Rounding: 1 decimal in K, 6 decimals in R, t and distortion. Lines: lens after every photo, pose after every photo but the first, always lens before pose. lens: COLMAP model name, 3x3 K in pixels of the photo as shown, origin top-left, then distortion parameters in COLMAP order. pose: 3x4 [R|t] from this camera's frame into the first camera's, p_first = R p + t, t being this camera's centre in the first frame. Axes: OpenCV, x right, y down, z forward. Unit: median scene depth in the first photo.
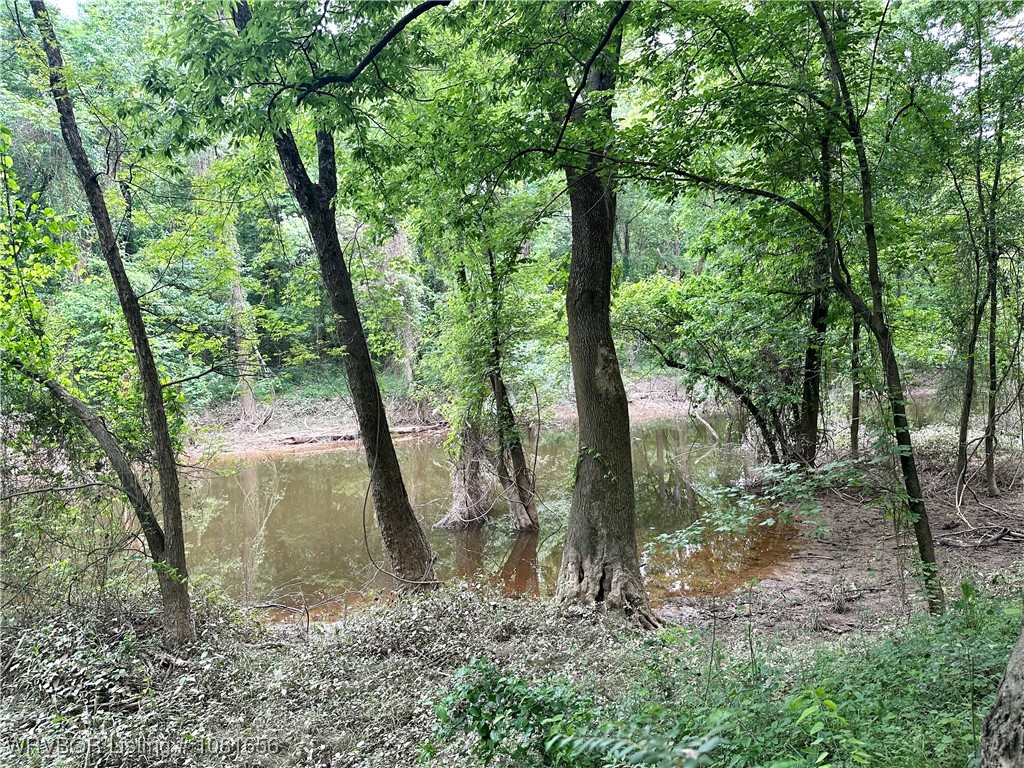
lens RADIAL K [[713.6, 0, 512.3], [0, 713.6, 383.5], [0, 0, 1]] dist [-0.001226, -0.000239]
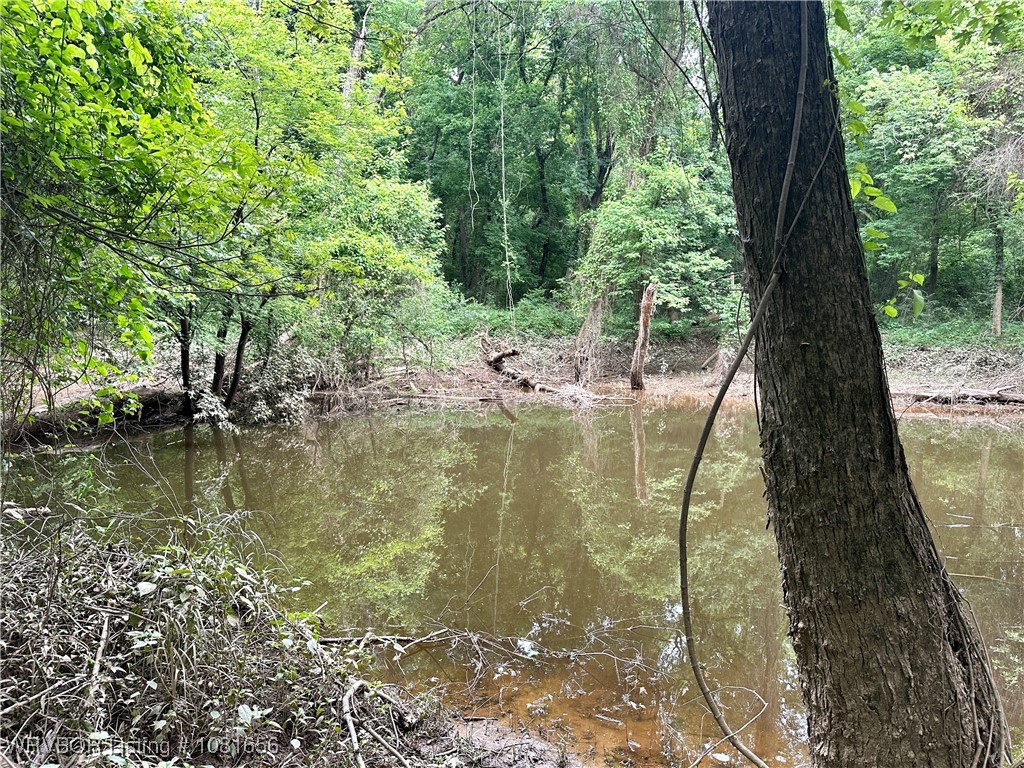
lens RADIAL K [[713.6, 0, 511.9], [0, 713.6, 382.9], [0, 0, 1]] dist [-0.001226, -0.000239]
pose [[0.684581, 0.101130, -0.721887, -0.036077], [-0.070538, 0.994872, 0.072480, 0.063057], [0.725515, 0.001302, 0.688205, 0.387943]]
